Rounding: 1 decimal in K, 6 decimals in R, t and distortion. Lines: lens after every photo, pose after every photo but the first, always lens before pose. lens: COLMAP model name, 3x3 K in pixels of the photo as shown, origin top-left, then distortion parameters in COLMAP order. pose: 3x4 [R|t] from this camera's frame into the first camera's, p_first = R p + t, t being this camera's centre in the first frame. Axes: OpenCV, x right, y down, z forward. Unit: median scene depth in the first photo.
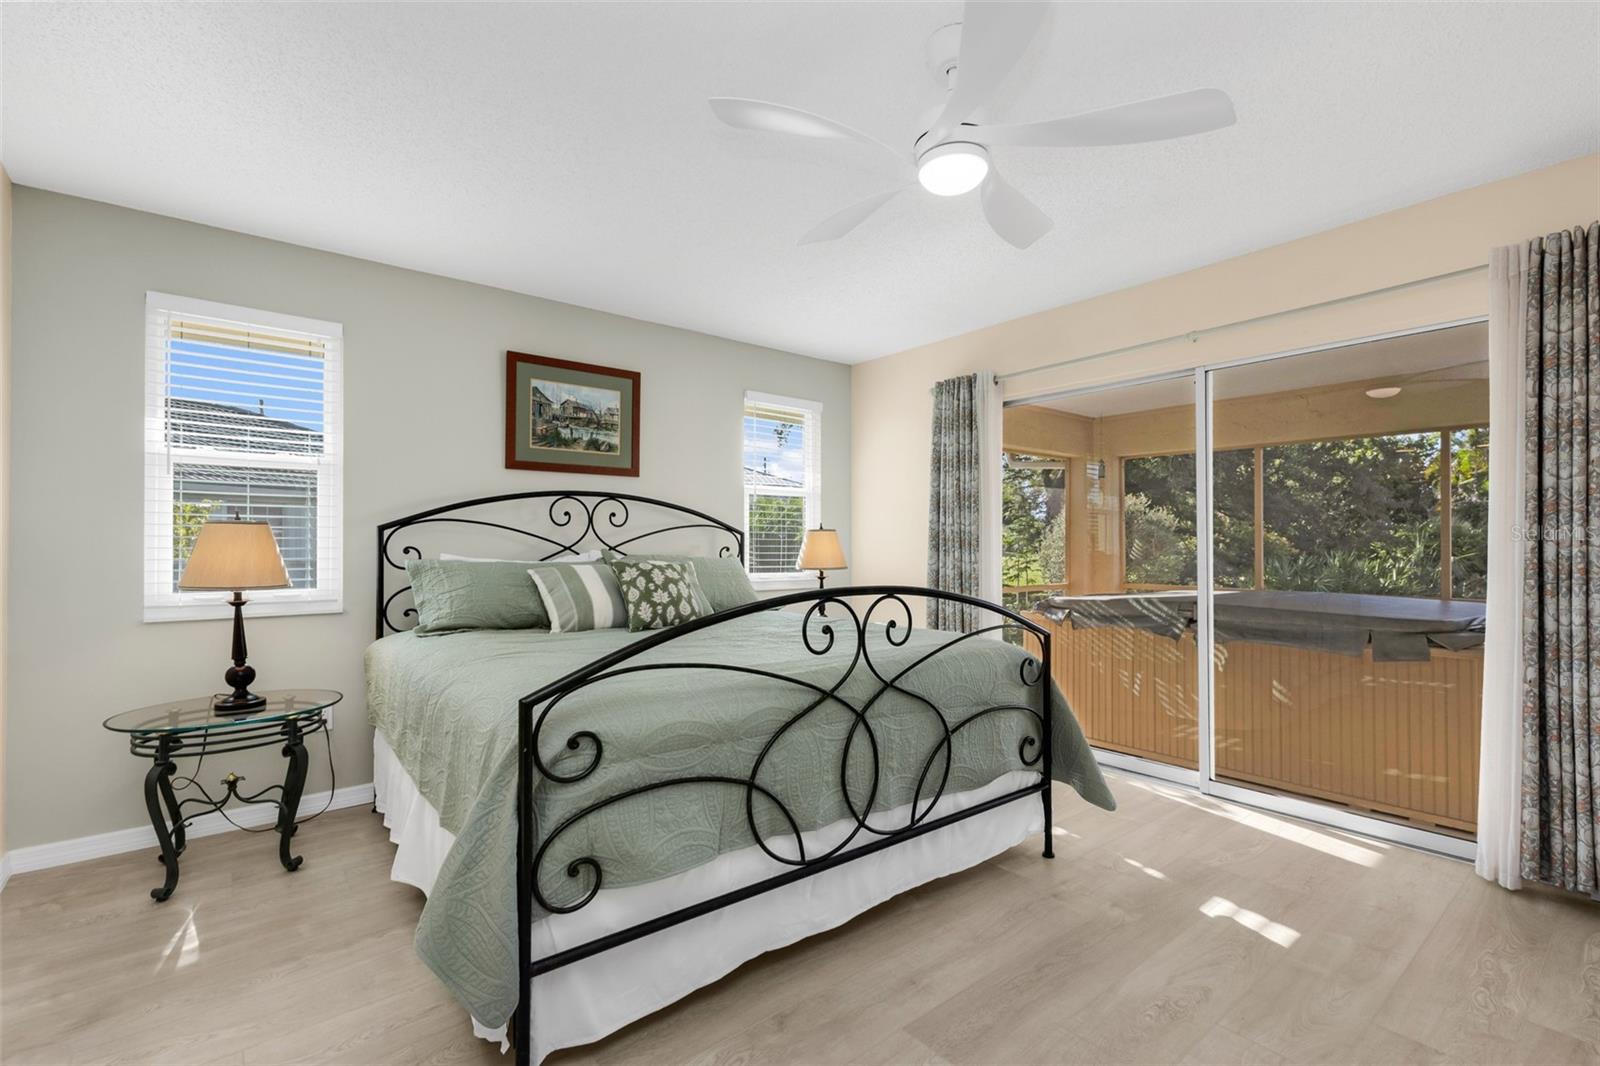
lens RADIAL K [[708.0, 0, 796.1], [0, 708.0, 544.2], [0, 0, 1]] dist [-0.002291, -0.000141]
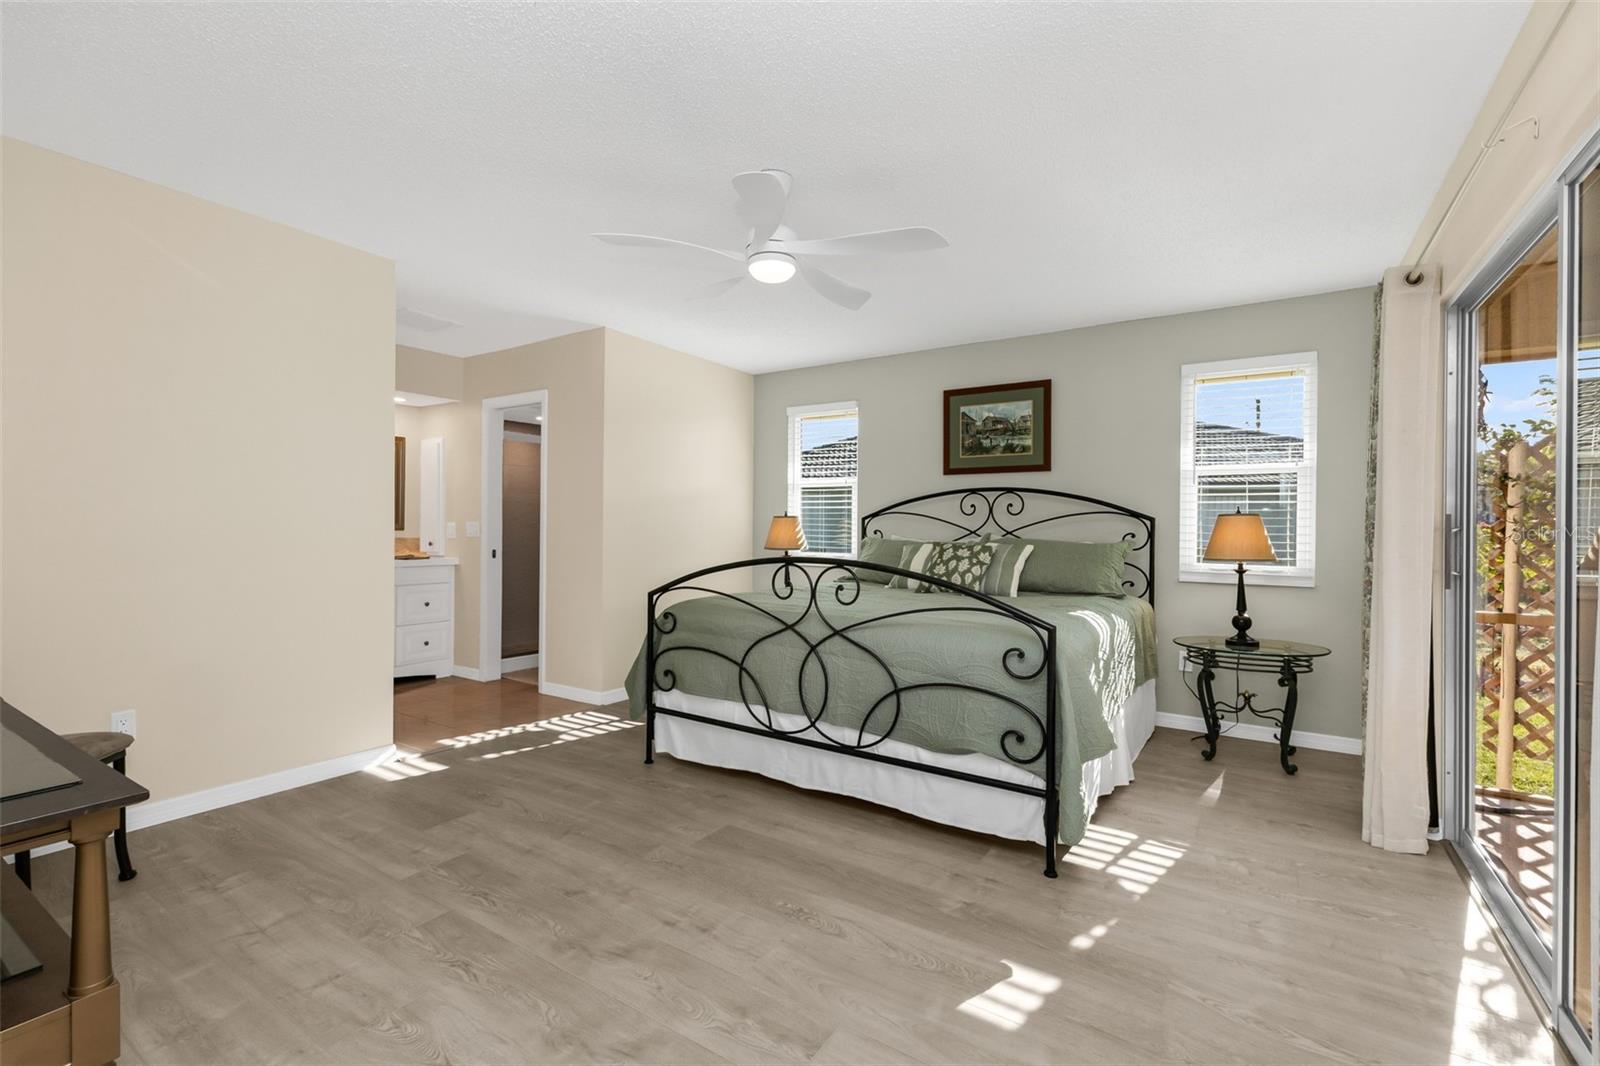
lens RADIAL K [[695.7, 0, 813.4], [0, 695.7, 530.4], [0, 0, 1]] dist [0.014762, 0.000002]
pose [[0.315808, 0.005502, -0.948807, 1.030388], [-0.009391, 0.999952, 0.002673, 0.001876], [0.948777, 0.008066, 0.315844, 0.406032]]
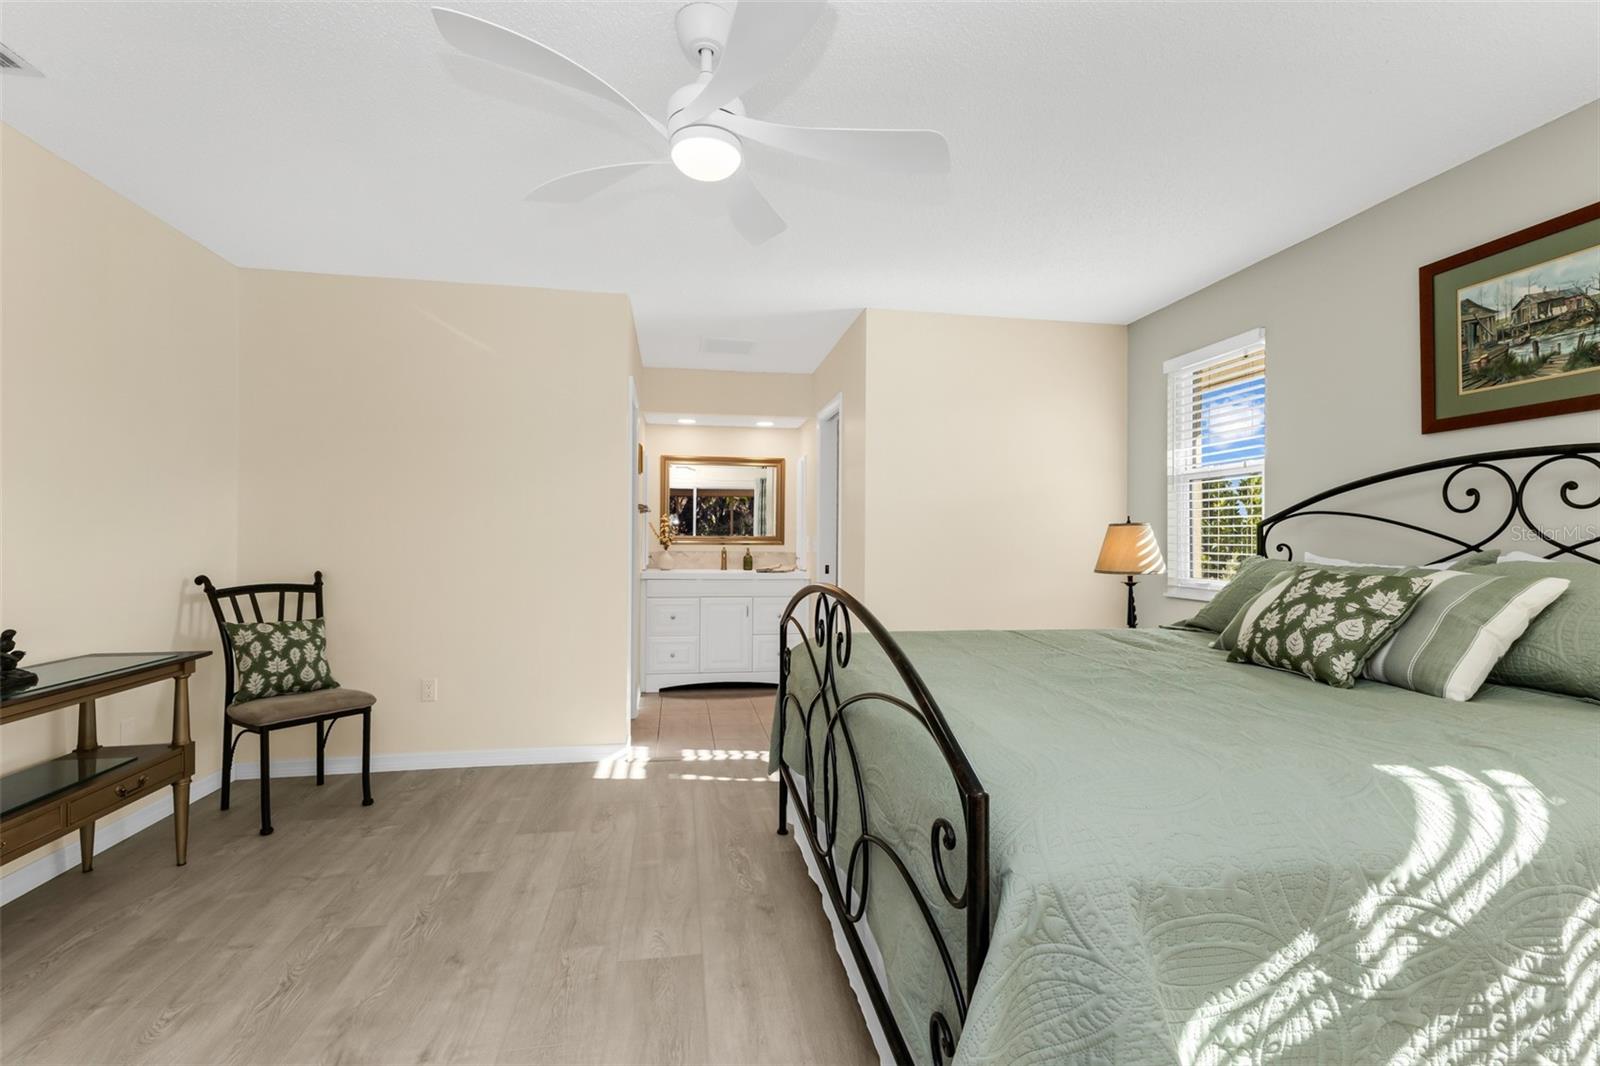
lens RADIAL K [[717.2, 0, 800.0], [0, 717.2, 533.0], [0, 0, 1]] dist [0.015268, -0.000352]
pose [[-0.491328, -0.010777, -0.870908, 0.662360], [-0.005465, 0.999942, -0.009290, 0.002098], [0.870958, 0.000195, -0.491358, 1.028848]]
